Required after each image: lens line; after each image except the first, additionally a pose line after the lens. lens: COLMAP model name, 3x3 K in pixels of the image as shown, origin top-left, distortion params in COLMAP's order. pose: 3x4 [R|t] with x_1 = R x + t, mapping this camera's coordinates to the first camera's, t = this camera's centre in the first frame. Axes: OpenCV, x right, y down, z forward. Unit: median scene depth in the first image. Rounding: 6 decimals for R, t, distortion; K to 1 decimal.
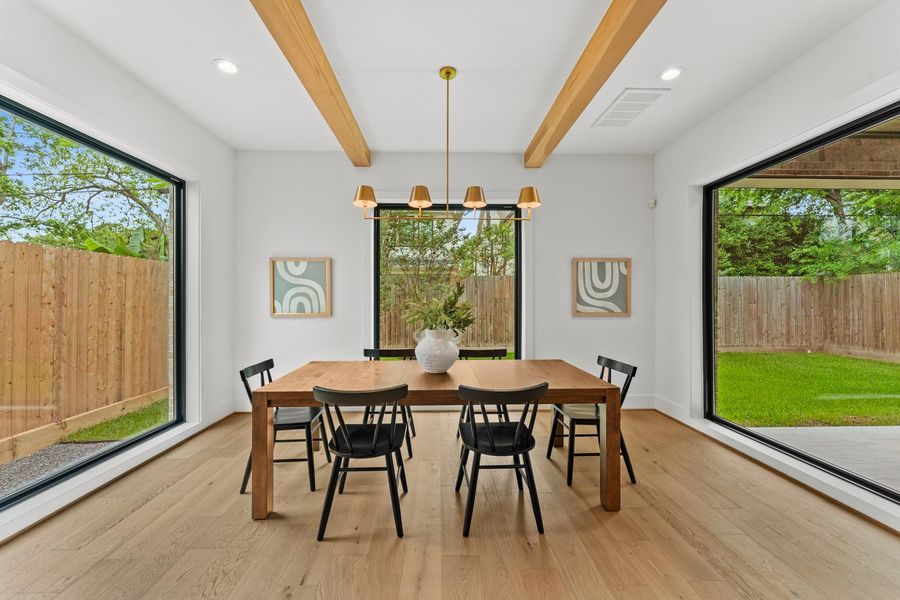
lens RADIAL K [[362.4, 0, 449.3], [0, 362.4, 298.7], [0, 0, 1]] dist [0.000145, -0.000110]
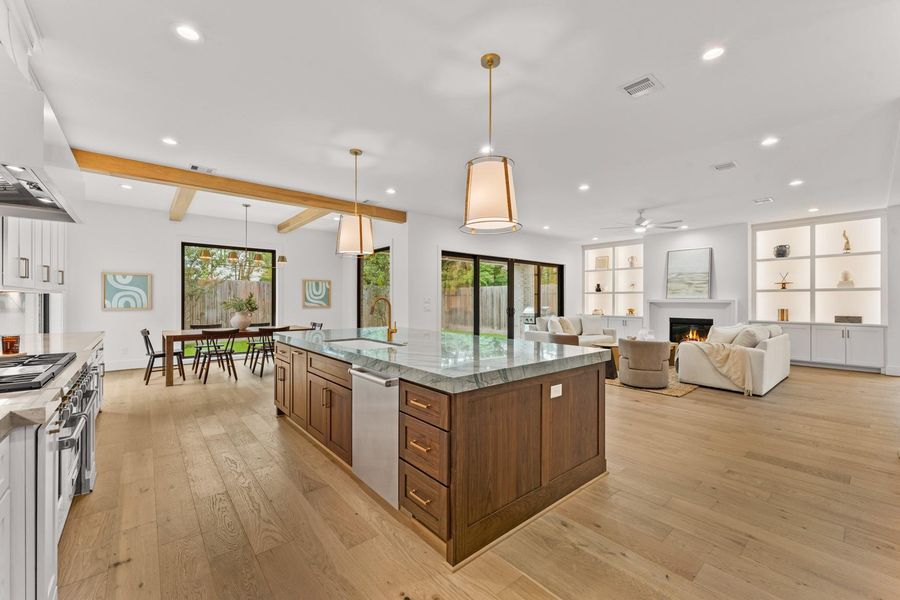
lens RADIAL K [[362.4, 0, 449.3], [0, 362.4, 298.7], [0, 0, 1]] dist [0.000145, -0.000110]
pose [[0.780861, 0.004881, 0.624686, -0.294003], [-0.003735, 0.999988, -0.003145, -0.000444], [-0.624694, 0.000123, 0.780870, -1.120256]]
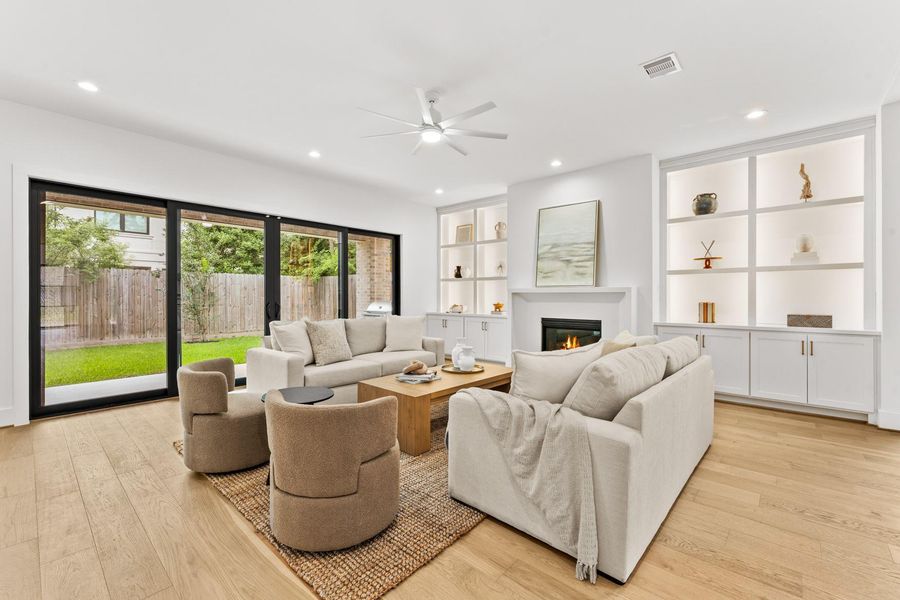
lens RADIAL K [[384.5, 0, 448.2], [0, 384.5, 296.0], [0, 0, 1]] dist [-0.001217, -0.000303]
pose [[0.690414, -0.001794, 0.723413, 0.821790], [-0.001252, 0.999992, 0.003675, 0.016466], [-0.723414, -0.003444, 0.690406, -0.975407]]
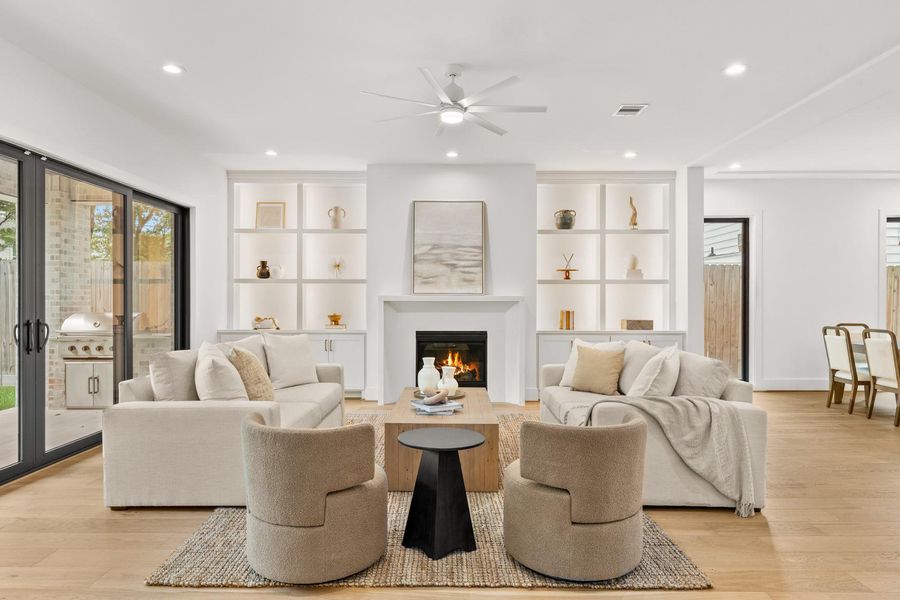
lens RADIAL K [[539.5, 0, 450.0], [0, 539.5, 300.0], [0, 0, 1]] dist [-0.001472, -0.000834]
pose [[0.027829, 0.000789, 0.999612, 0.433975], [-0.004028, 0.999992, -0.000677, 0.006802], [-0.999605, -0.004007, 0.027832, -0.410170]]
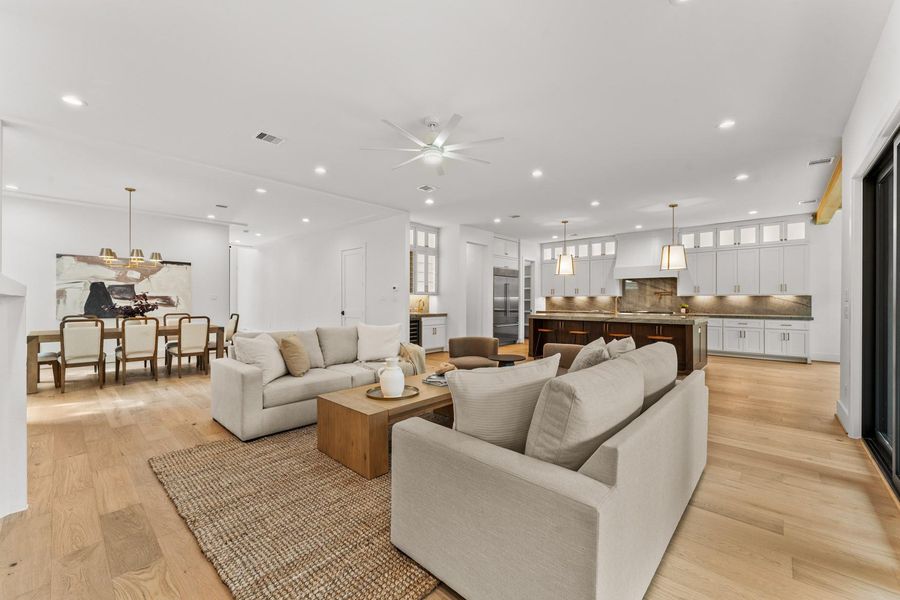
lens RADIAL K [[362.4, 0, 449.3], [0, 362.4, 298.7], [0, 0, 1]] dist [0.000145, -0.000110]
pose [[-0.696725, -0.004948, -0.717322, 1.962233], [-0.000503, 0.999979, -0.006409, 0.015262], [0.717338, -0.004104, -0.696713, 0.221203]]
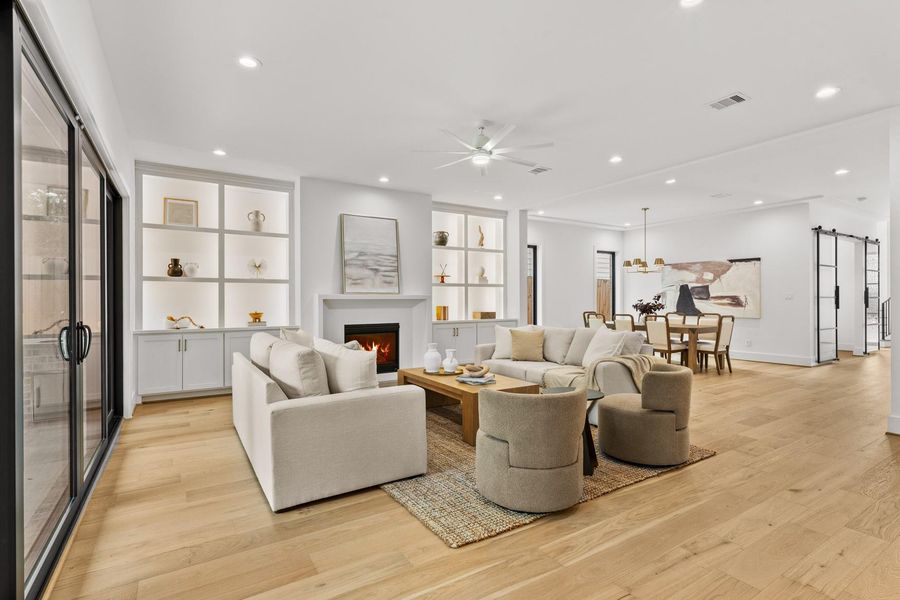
lens RADIAL K [[431.2, 0, 449.3], [0, 431.2, 299.8], [0, 0, 1]] dist [-0.001304, -0.000315]
pose [[-0.508171, -0.000110, 0.861256, 0.552980], [-0.000107, 1.000000, 0.000065, 0.011350], [-0.861256, -0.000059, -0.508171, 0.191858]]
